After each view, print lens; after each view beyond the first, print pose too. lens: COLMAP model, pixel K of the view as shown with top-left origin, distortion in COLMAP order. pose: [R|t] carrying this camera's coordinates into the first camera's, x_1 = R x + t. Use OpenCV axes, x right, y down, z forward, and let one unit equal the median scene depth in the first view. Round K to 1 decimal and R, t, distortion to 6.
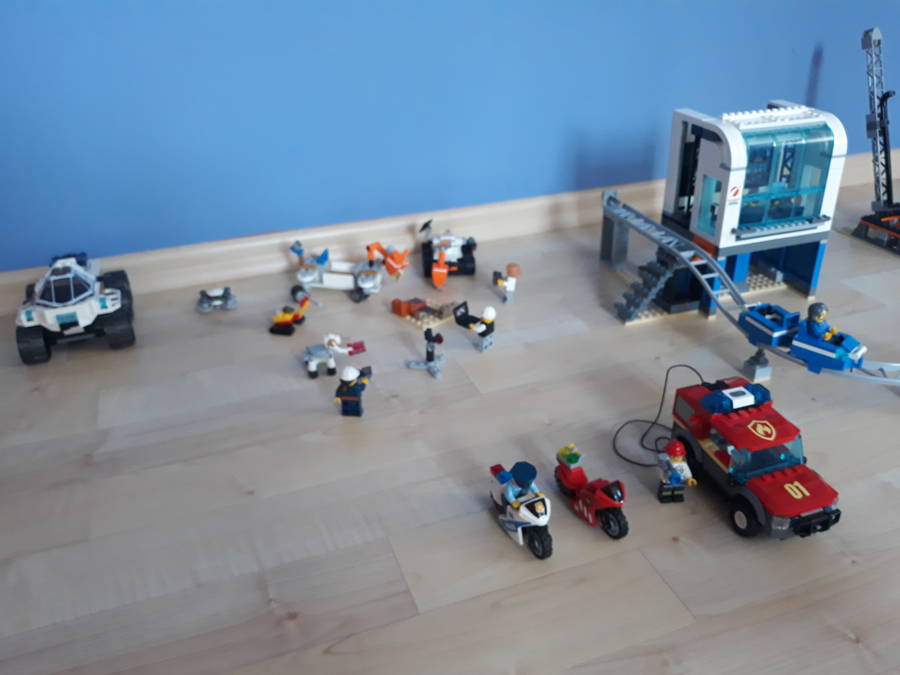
lens RADIAL K [[784.6, 0, 450.0], [0, 784.6, 337.5], [0, 0, 1]] dist [0.043632, -0.119253]
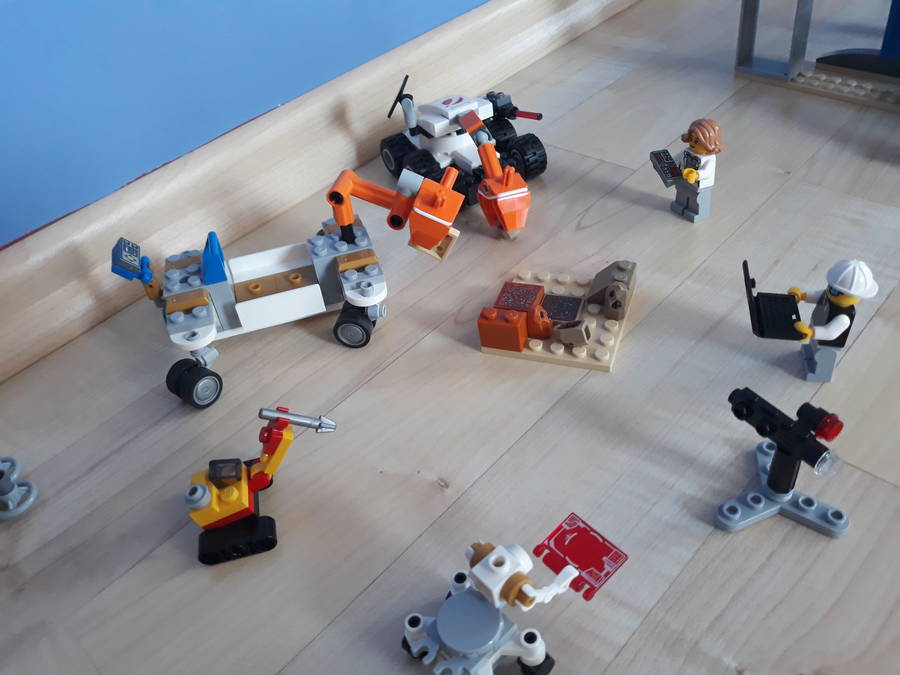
lens RADIAL K [[784.6, 0, 450.0], [0, 784.6, 337.5], [0, 0, 1]] dist [0.043632, -0.119253]
pose [[0.888219, -0.372011, 0.269581, -0.196715], [0.313828, 0.919849, 0.235350, -0.135303], [-0.335527, -0.124440, 0.933775, 0.693118]]
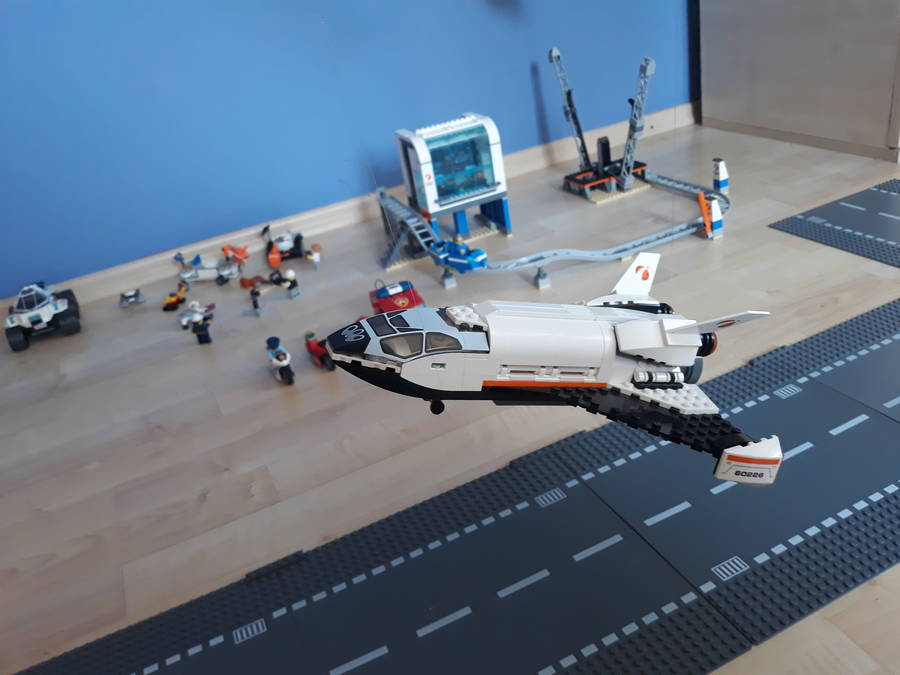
lens RADIAL K [[784.6, 0, 450.0], [0, 784.6, 337.5], [0, 0, 1]] dist [0.043632, -0.119253]
pose [[0.987106, -0.160007, -0.004437, 0.346465], [0.159890, 0.986936, -0.019811, 0.174869], [0.007549, 0.018846, 0.999794, -0.594213]]
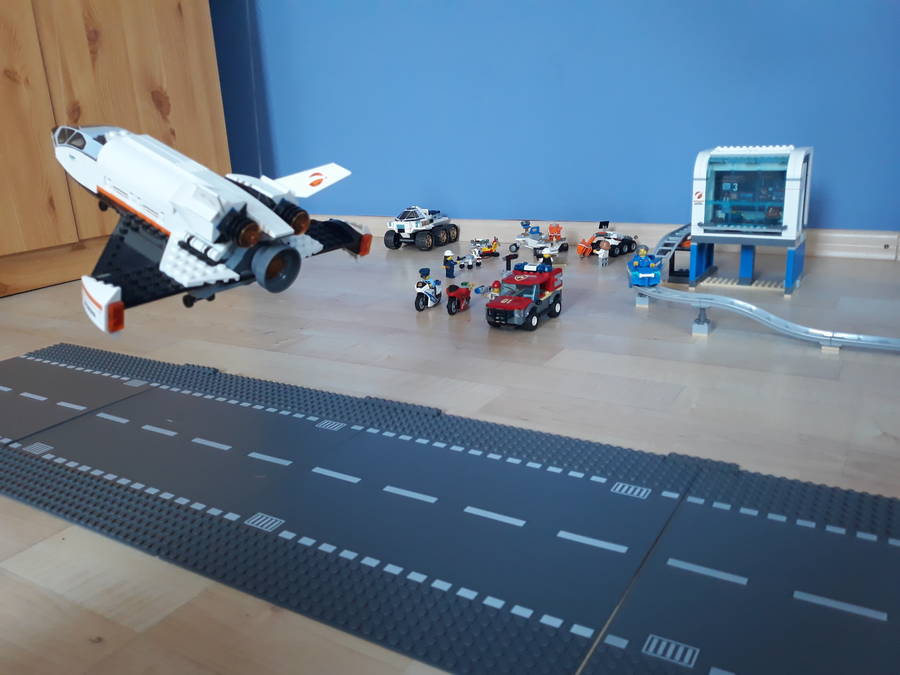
lens RADIAL K [[784.6, 0, 450.0], [0, 784.6, 337.5], [0, 0, 1]] dist [0.043632, -0.119253]
pose [[0.615525, 0.206756, -0.760514, 1.193091], [-0.340710, 0.939951, -0.020217, 0.238616], [0.710666, 0.271559, 0.649007, -0.193083]]
